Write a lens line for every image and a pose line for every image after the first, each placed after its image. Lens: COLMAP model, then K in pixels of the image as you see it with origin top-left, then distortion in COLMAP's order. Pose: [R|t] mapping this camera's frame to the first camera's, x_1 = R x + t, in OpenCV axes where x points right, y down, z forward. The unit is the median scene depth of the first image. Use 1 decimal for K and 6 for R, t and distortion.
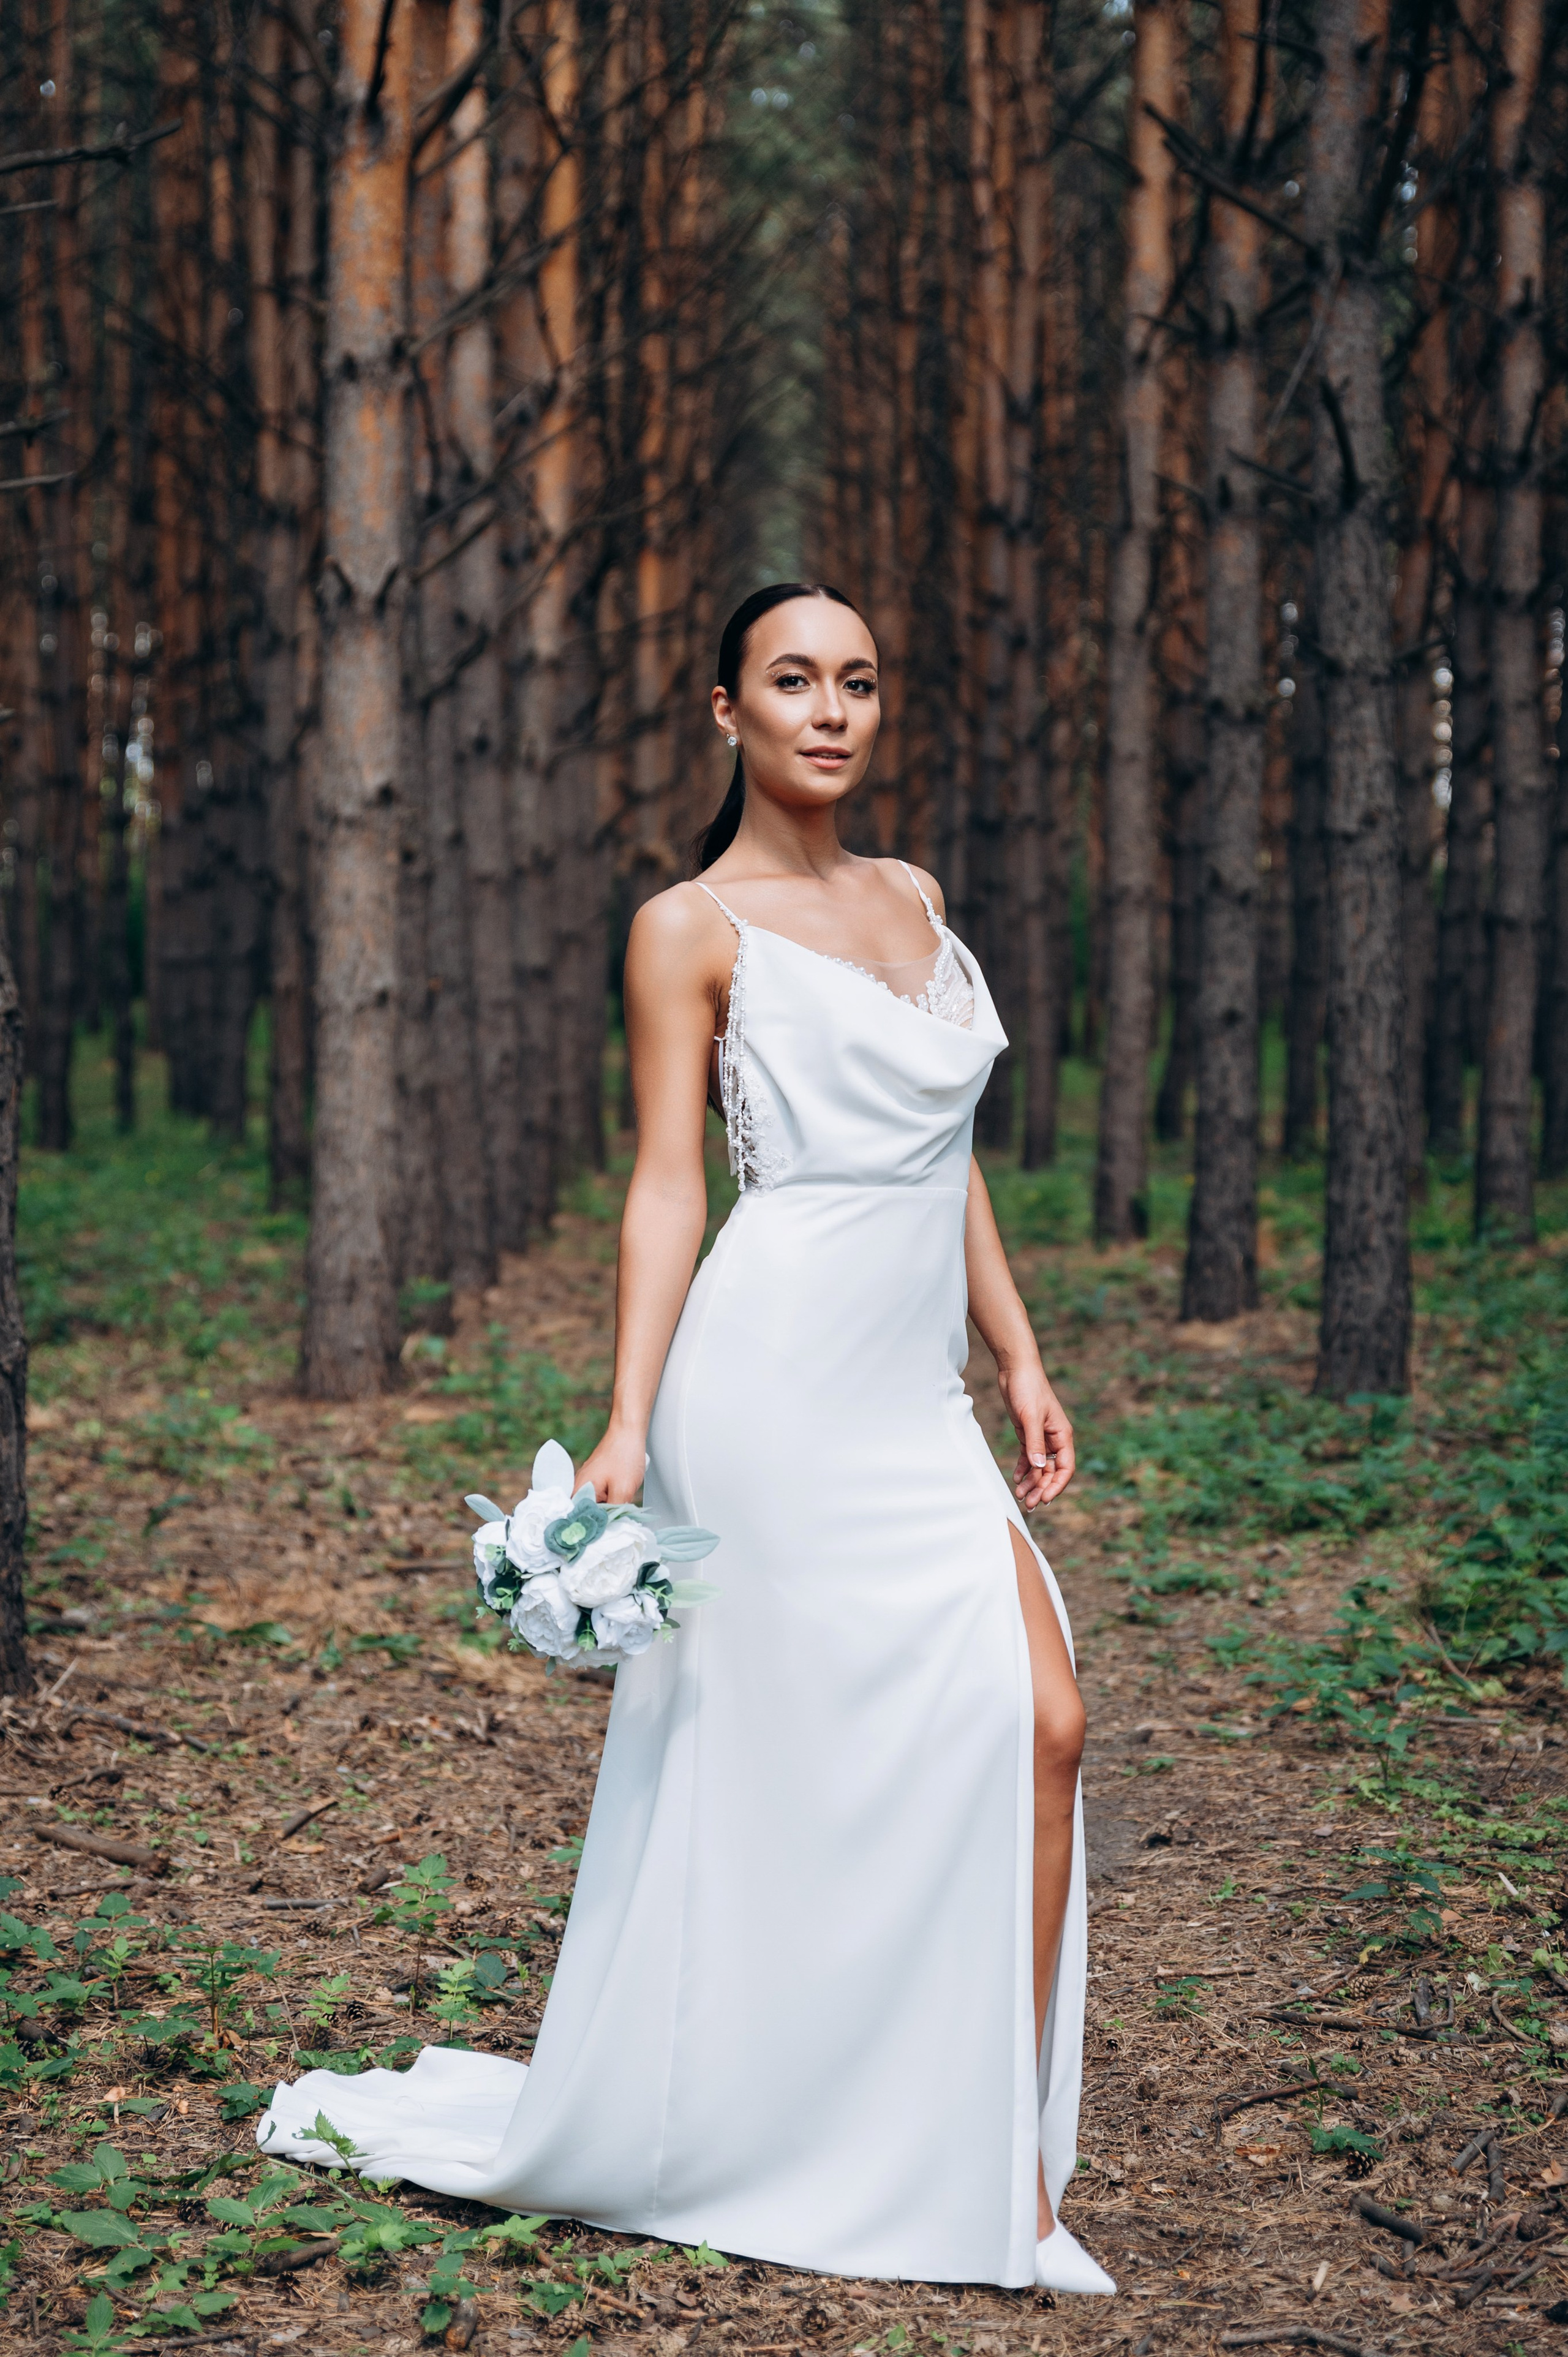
lens RADIAL K [[4030.3, 0, 784.0], [0, 4030.3, 1178.5], [0, 0, 1]] dist [0.048623, 0.139140]
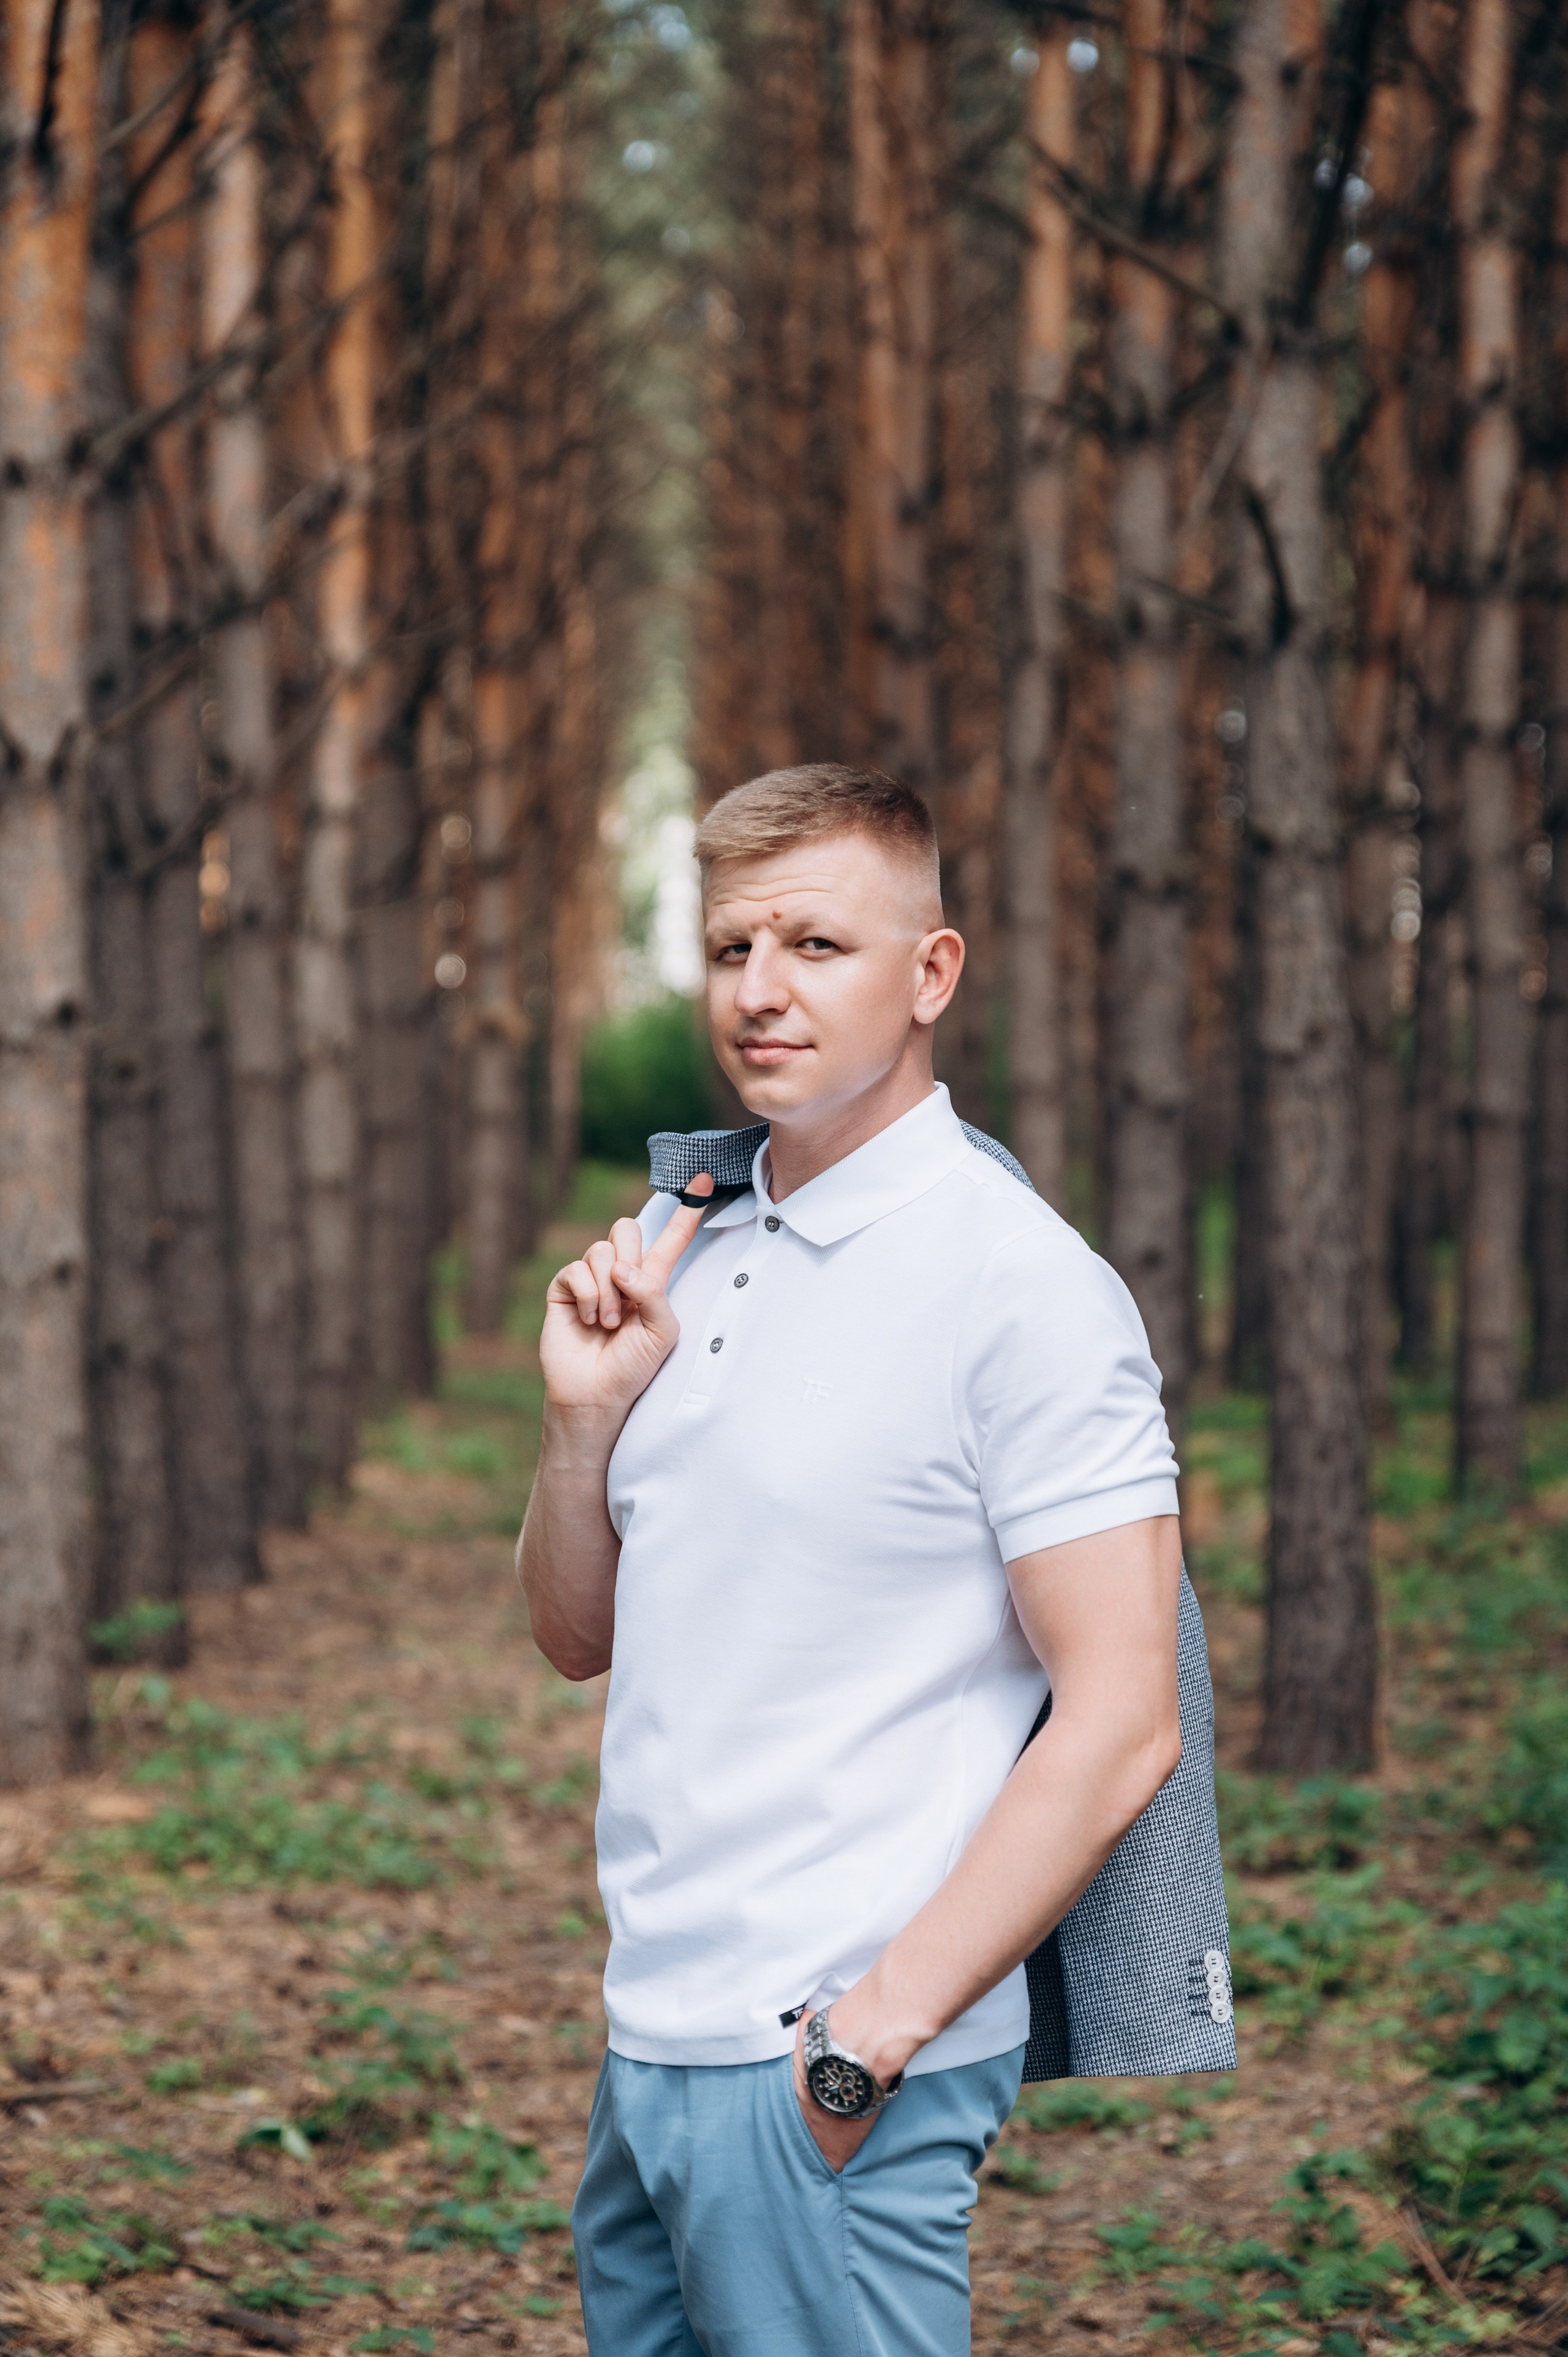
lens RADIAL K [[4502.5, 0, 784.0], [0, 4502.5, 1178.5], [0, 0, 1]] dist [0.129409, -0.086602]
pose [[0.999679, -0.009907, 0.023303, 0.032422], [0.010823, 0.999160, -0.039527, -0.042474], [-0.022892, 0.039766, 0.998947, 0.191607]]
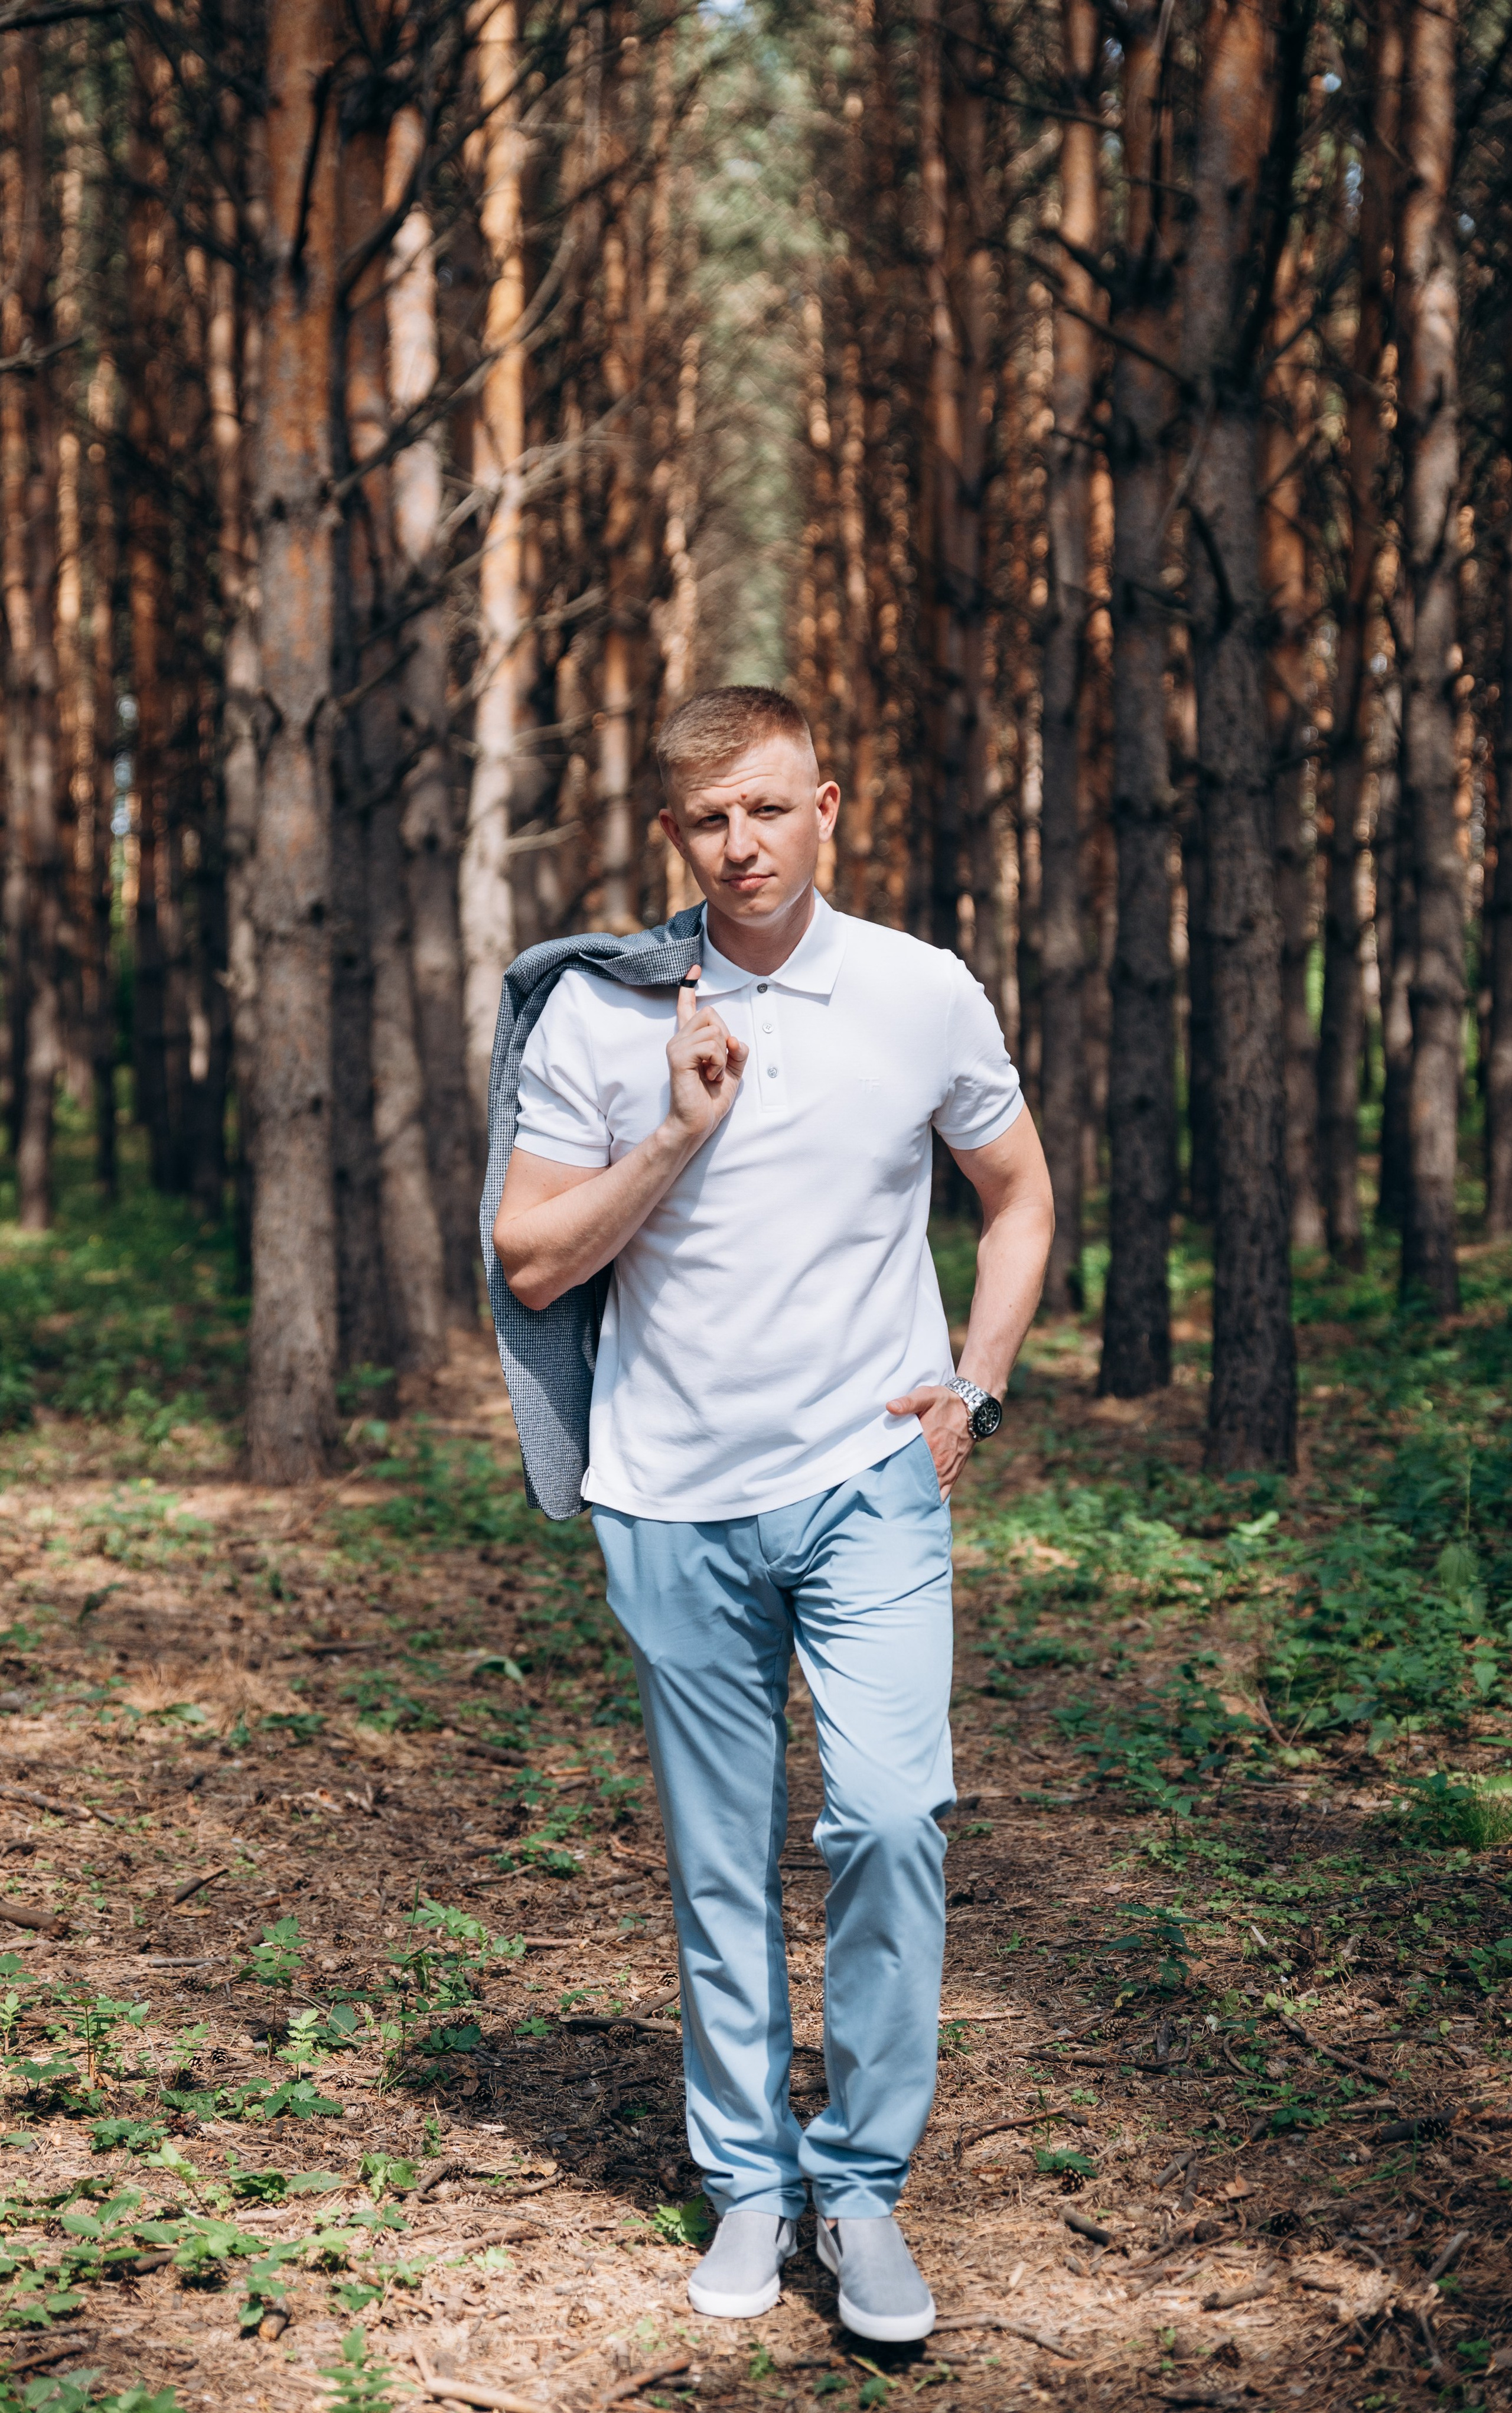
lens RADIAL K [[4020.5, 0, 684.3], [0, 4020.5, 1218.1], [0, 0, 1]] dist [0.044164, 0.167517]
pose [[0.999663, -0.011718, -0.023145, 0.033535], [0.011609, 0.999921, -0.004860, -0.013838], [0.023200, 0.004590, 0.999720, -0.080716]]
